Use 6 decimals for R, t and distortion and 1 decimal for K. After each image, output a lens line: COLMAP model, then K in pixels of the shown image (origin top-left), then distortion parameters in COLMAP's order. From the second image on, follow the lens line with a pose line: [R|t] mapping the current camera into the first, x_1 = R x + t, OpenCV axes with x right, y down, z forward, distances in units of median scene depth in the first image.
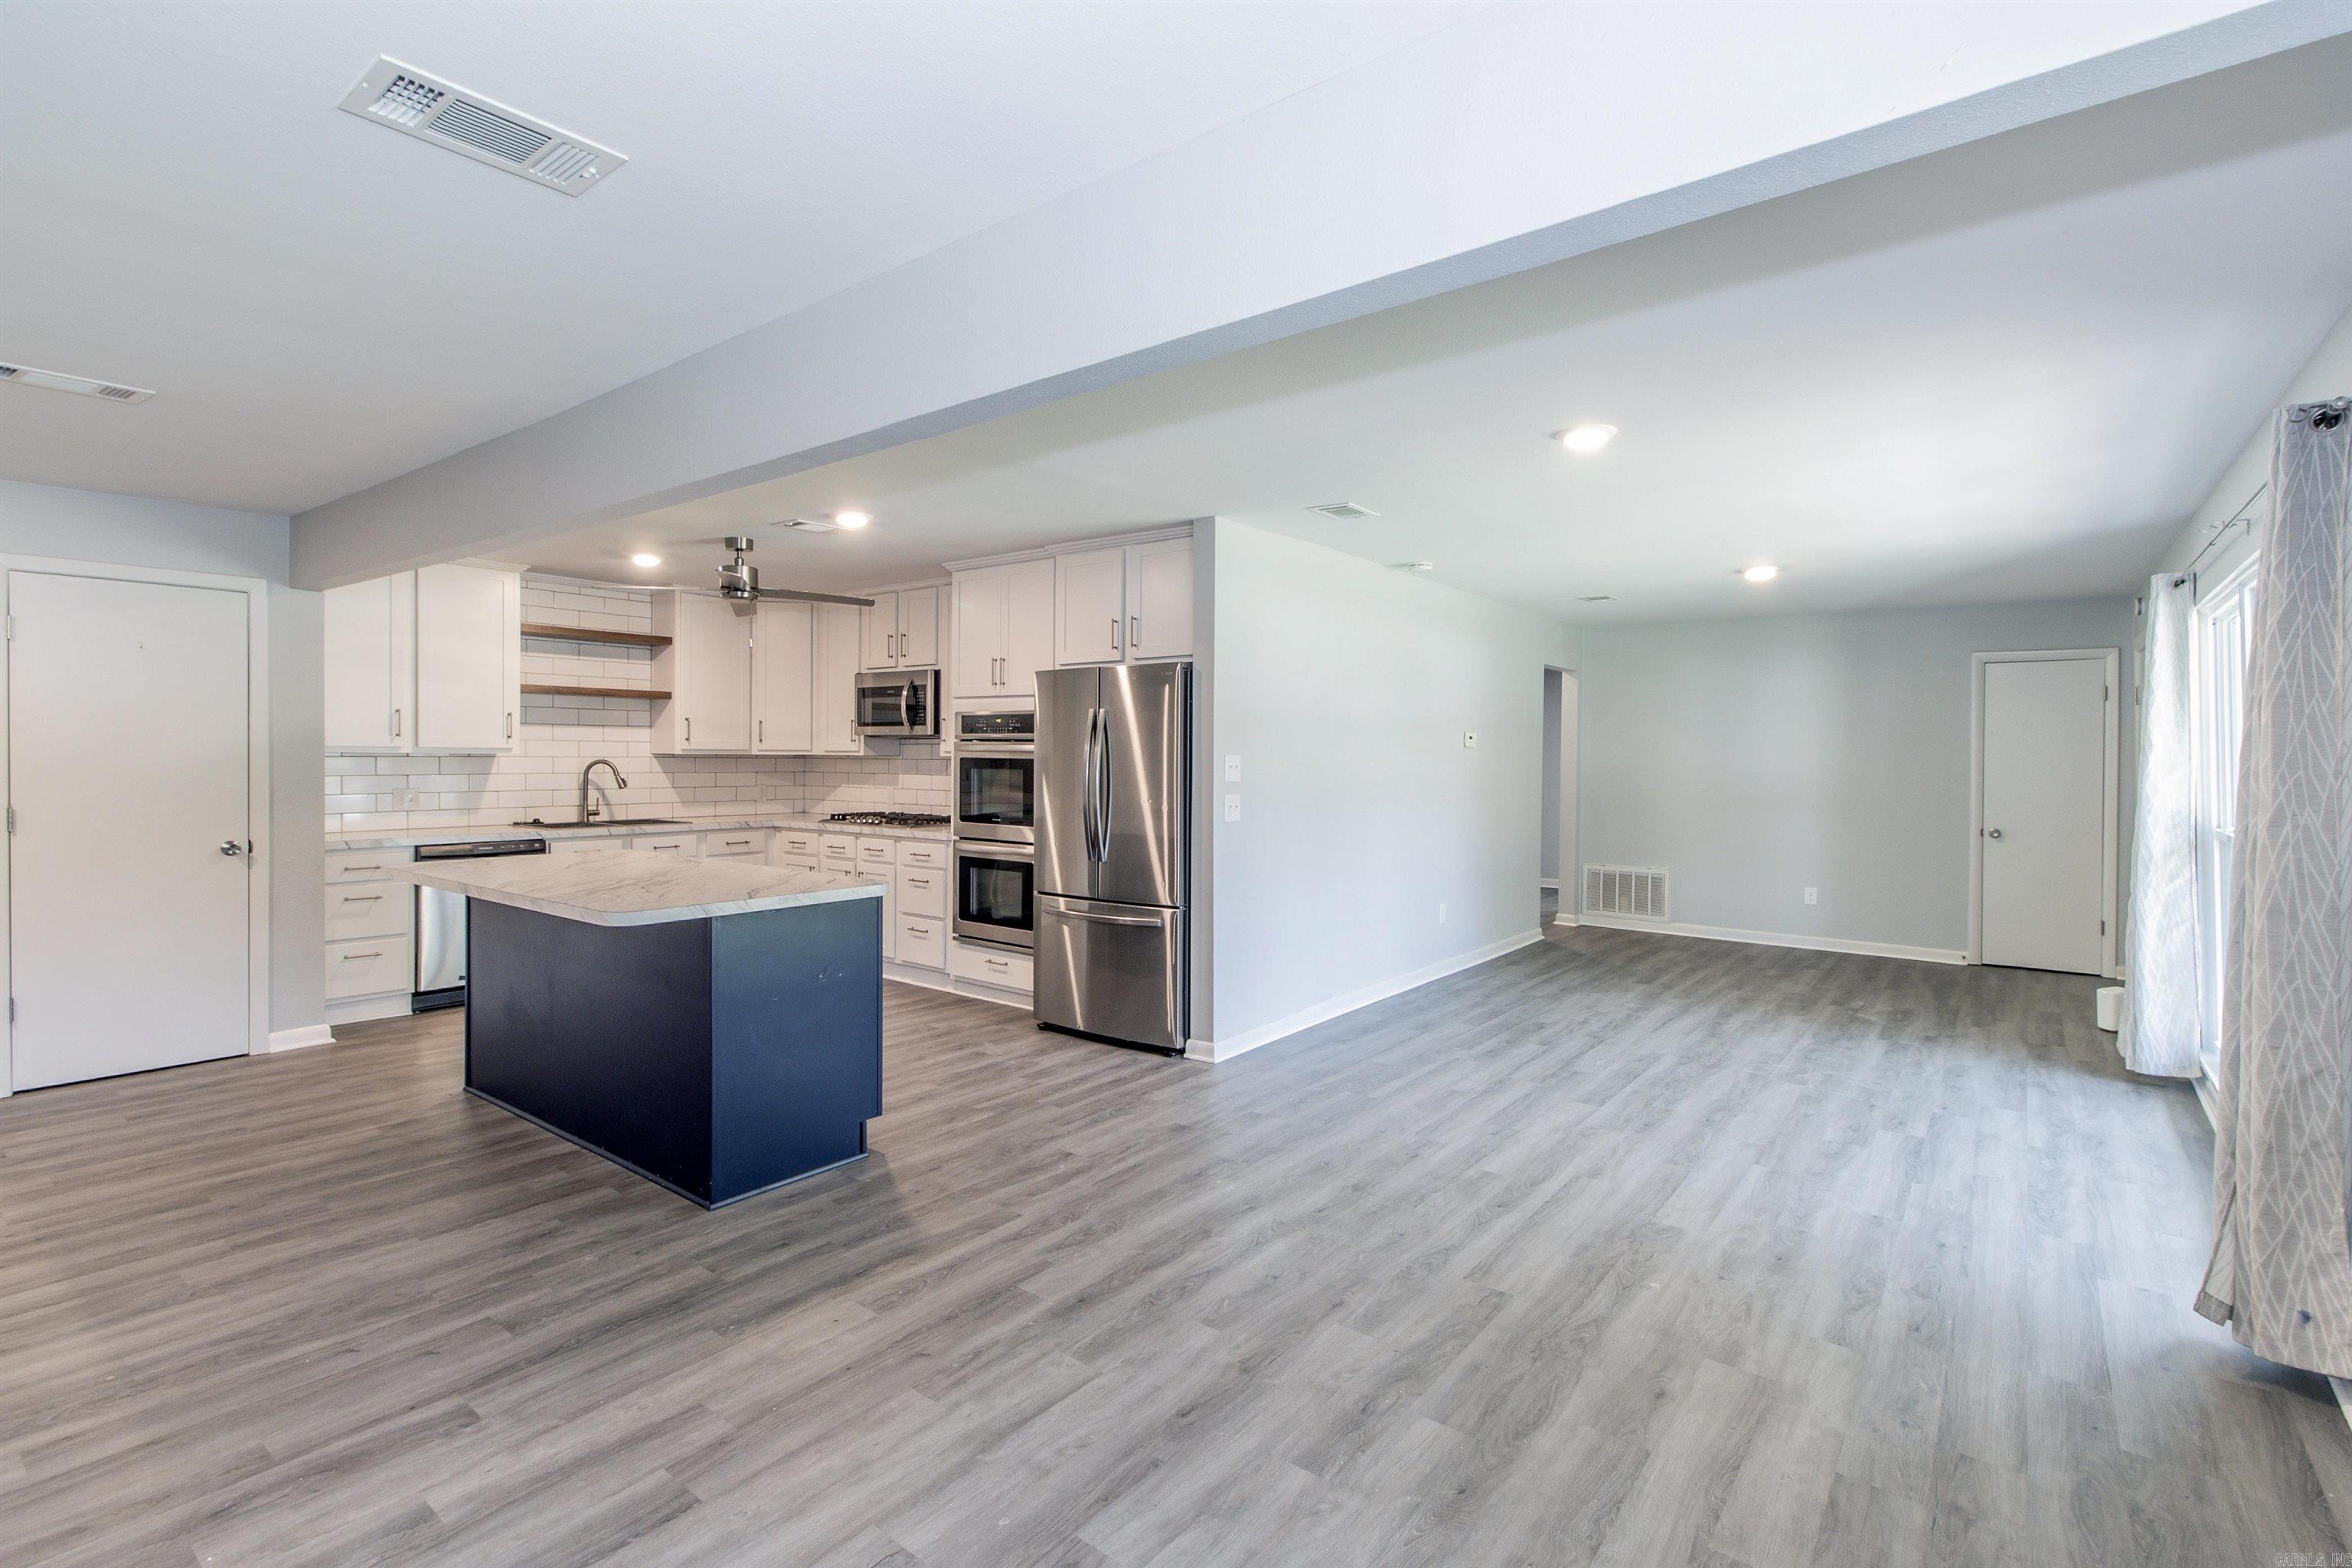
lens RADIAL K [[1090.9, 0, 1173.8], [0, 1090.9, 755.7], [0, 0, 1]] dist [0.004076, -0.000388]
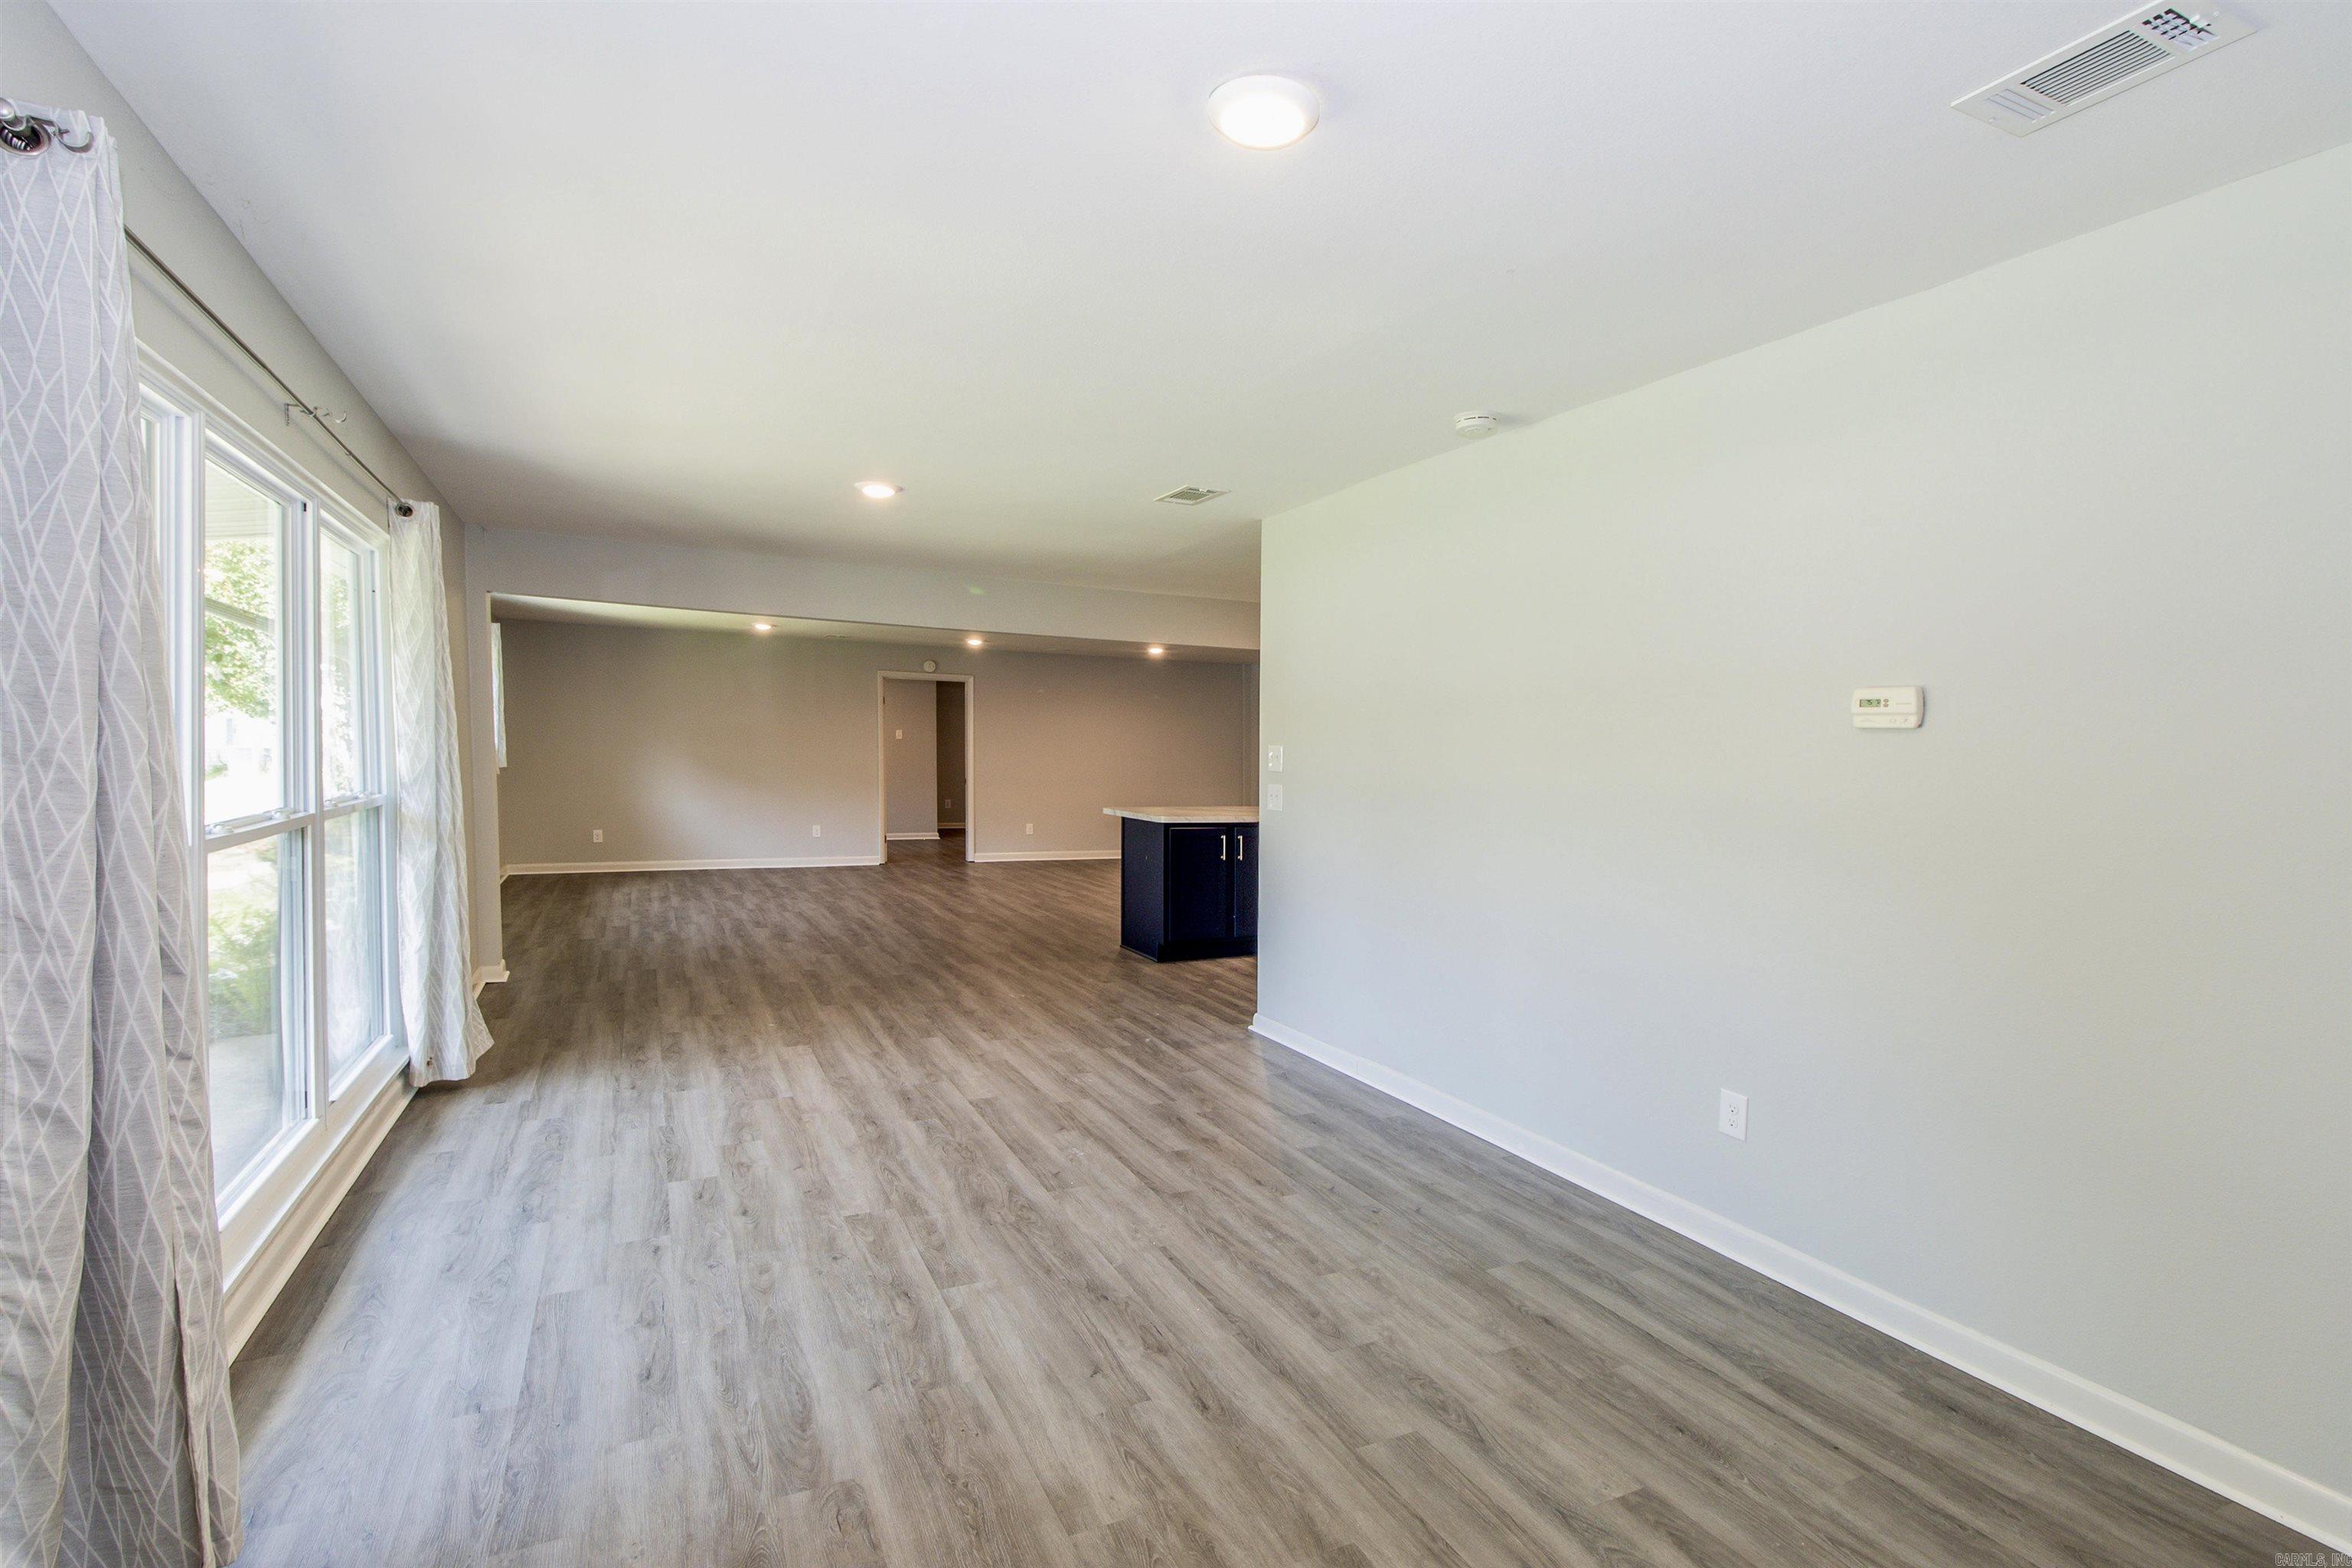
lens RADIAL K [[1080.0, 0, 1207.9], [0, 1080.0, 787.6], [0, 0, 1]] dist [0.001133, 0.000143]
pose [[-0.414920, 0.013875, -0.909752, 0.931530], [-0.028228, 0.999206, 0.028113, 0.009681], [0.909420, 0.037345, -0.414199, 1.258565]]
